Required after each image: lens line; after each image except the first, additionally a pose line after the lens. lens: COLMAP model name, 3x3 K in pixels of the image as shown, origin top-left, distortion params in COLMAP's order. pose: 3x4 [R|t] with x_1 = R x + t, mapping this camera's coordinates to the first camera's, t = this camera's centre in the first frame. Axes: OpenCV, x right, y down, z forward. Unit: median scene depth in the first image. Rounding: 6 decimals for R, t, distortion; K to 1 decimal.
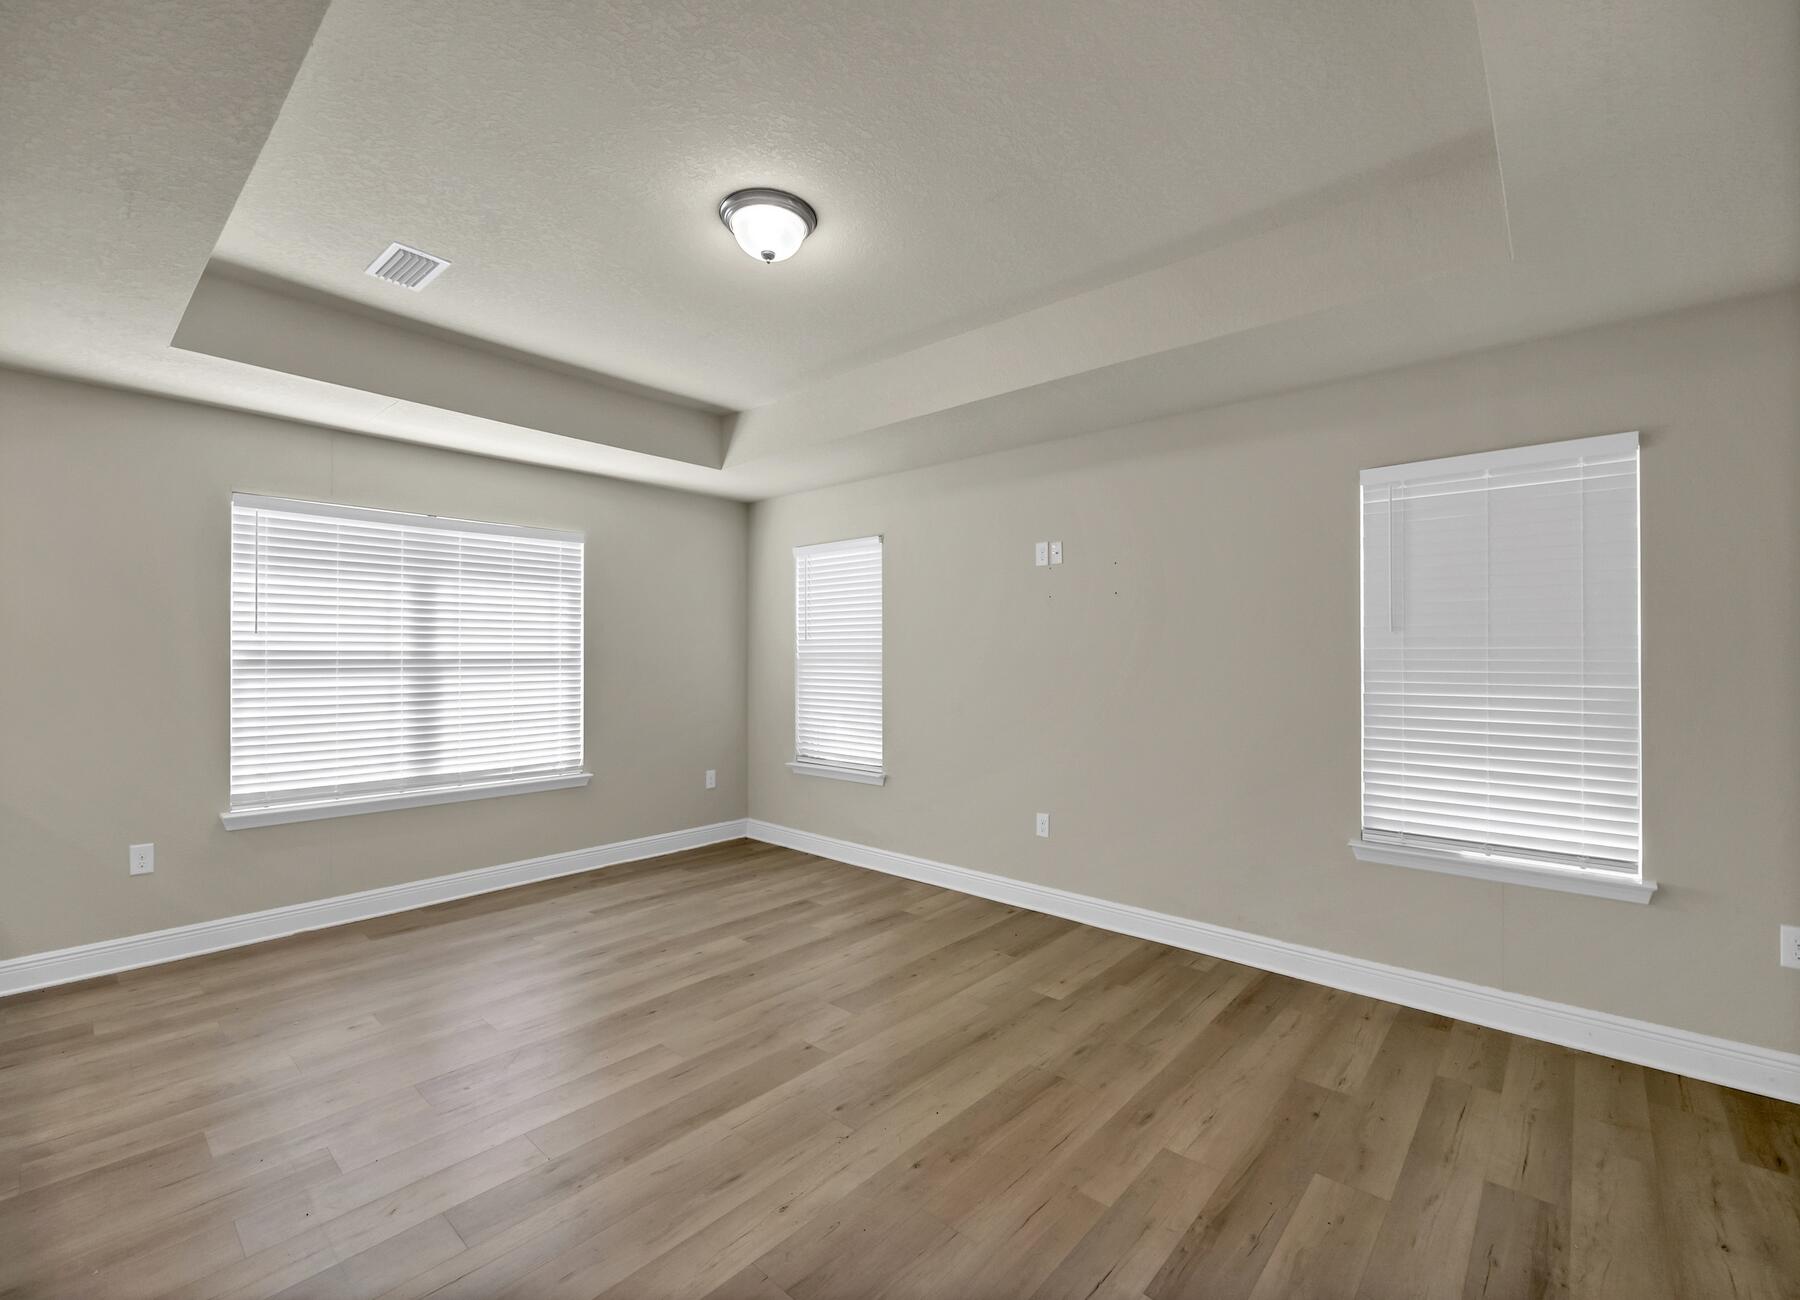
lens RADIAL K [[775.8, 0, 904.7], [0, 775.8, 646.2], [0, 0, 1]] dist [-0.003372, -0.000682]
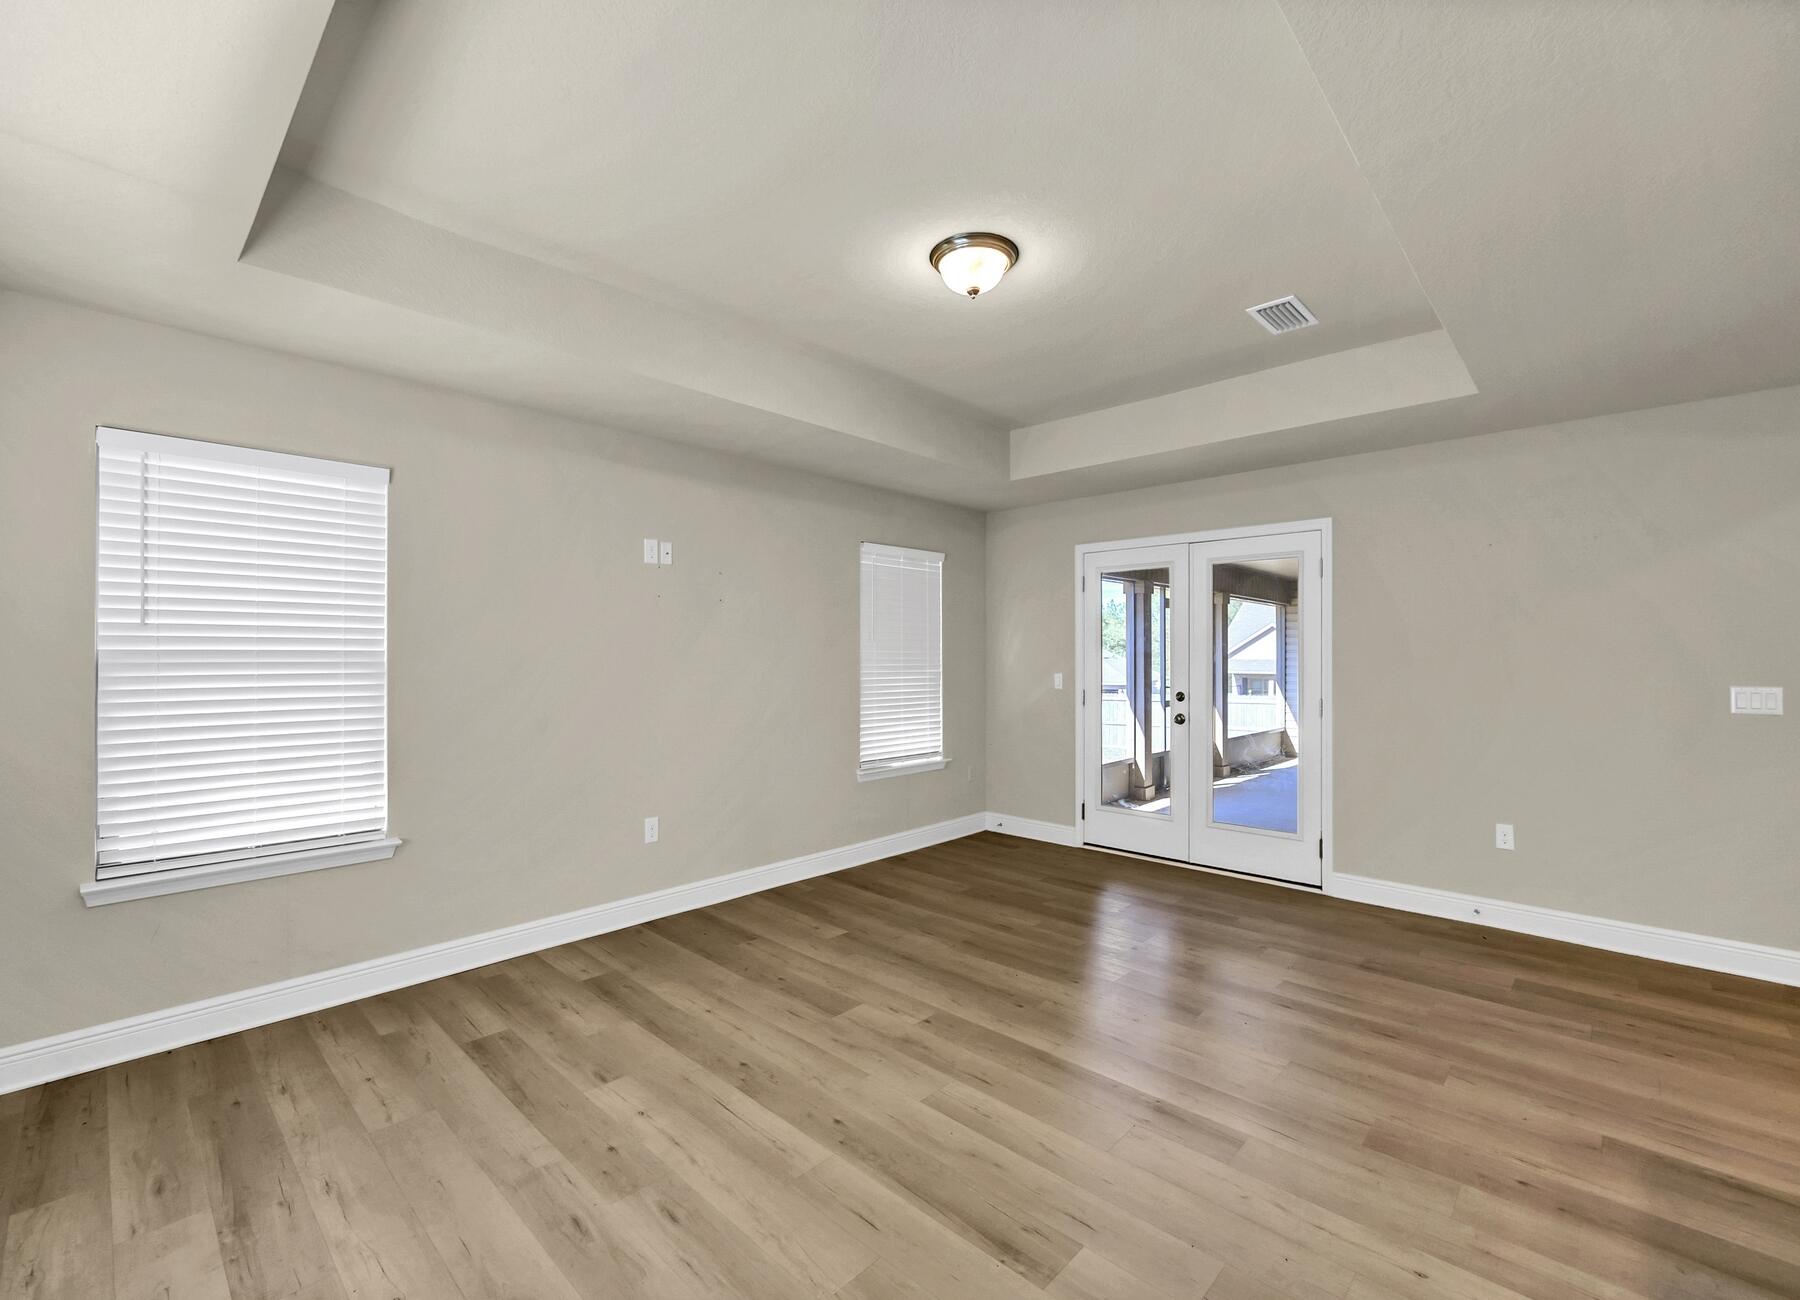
lens RADIAL K [[775.8, 0, 904.7], [0, 775.8, 646.2], [0, 0, 1]] dist [-0.003372, -0.000682]
pose [[0.026258, 0.012025, 0.999583, -0.912206], [-0.012342, 0.999855, -0.011704, 0.008465], [-0.999579, -0.012029, 0.026402, 0.765167]]
